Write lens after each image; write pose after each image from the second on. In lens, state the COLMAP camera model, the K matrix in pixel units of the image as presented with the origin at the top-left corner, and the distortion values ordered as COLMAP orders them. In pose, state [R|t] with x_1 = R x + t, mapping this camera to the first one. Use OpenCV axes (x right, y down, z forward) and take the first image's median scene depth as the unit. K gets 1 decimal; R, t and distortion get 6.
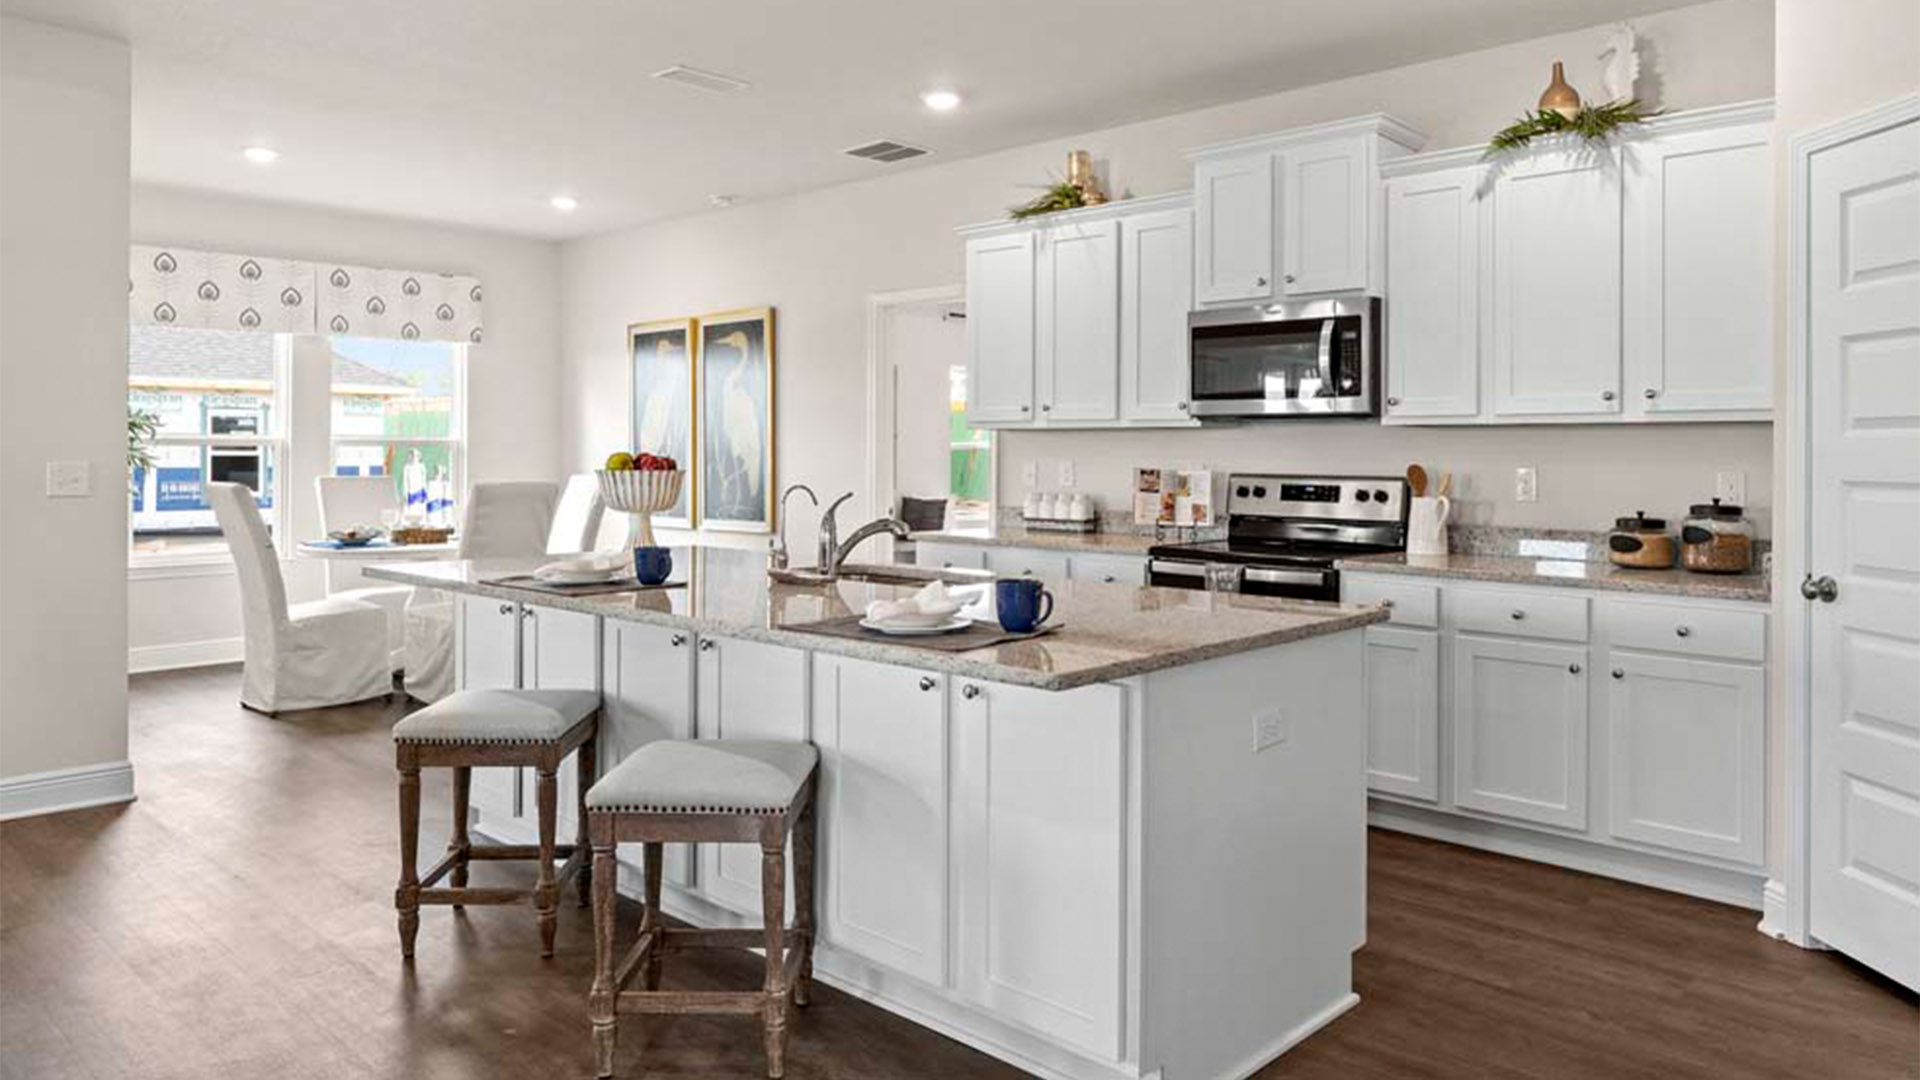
lens RADIAL K [[1290.3, 0, 958.2], [0, 1290.3, 442.3], [0, 0, 1]] dist [-0.004504, 0.007702]
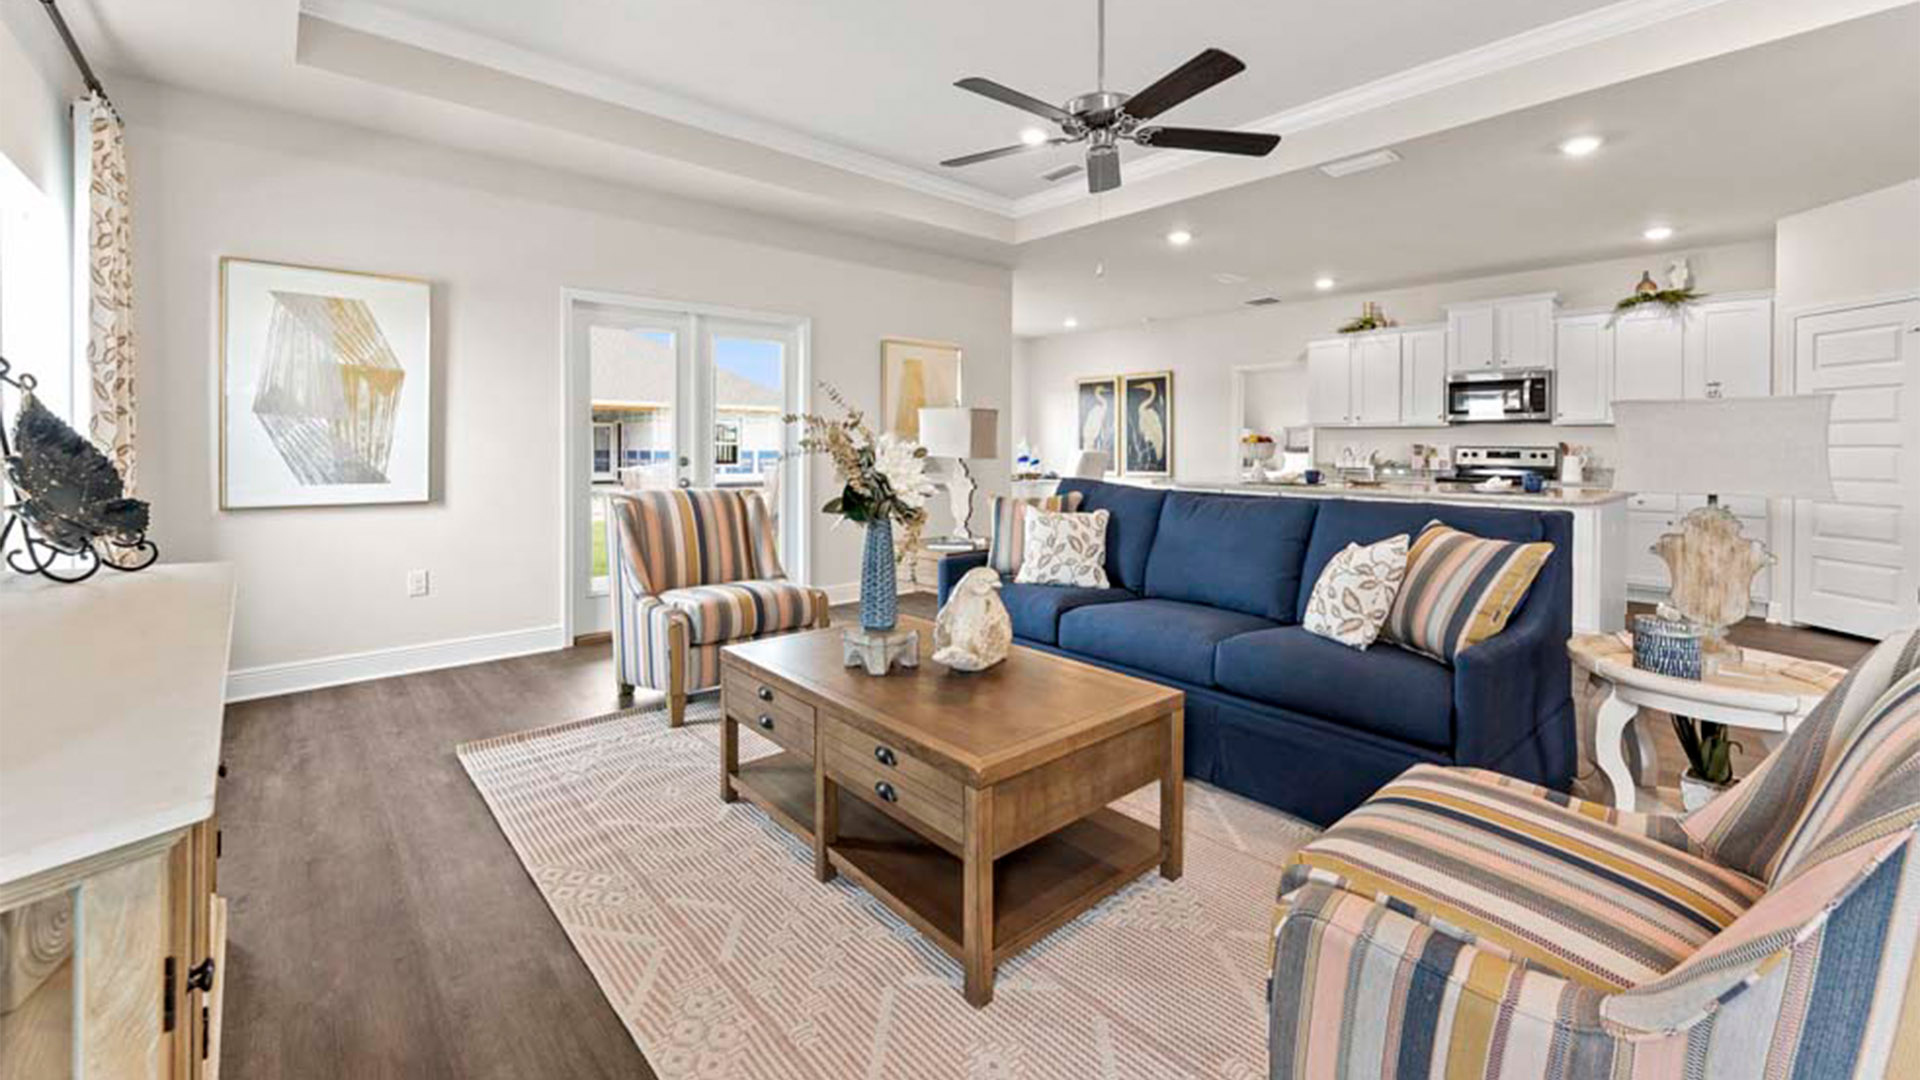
lens RADIAL K [[772.9, 0, 962.5], [0, 772.9, 446.8], [0, 0, 1]] dist [-0.000240, 0.000457]
pose [[0.997357, -0.000323, -0.072654, -0.613816], [0.001047, 0.999950, 0.009930, 0.011036], [0.072648, -0.009980, 0.997308, -0.457733]]
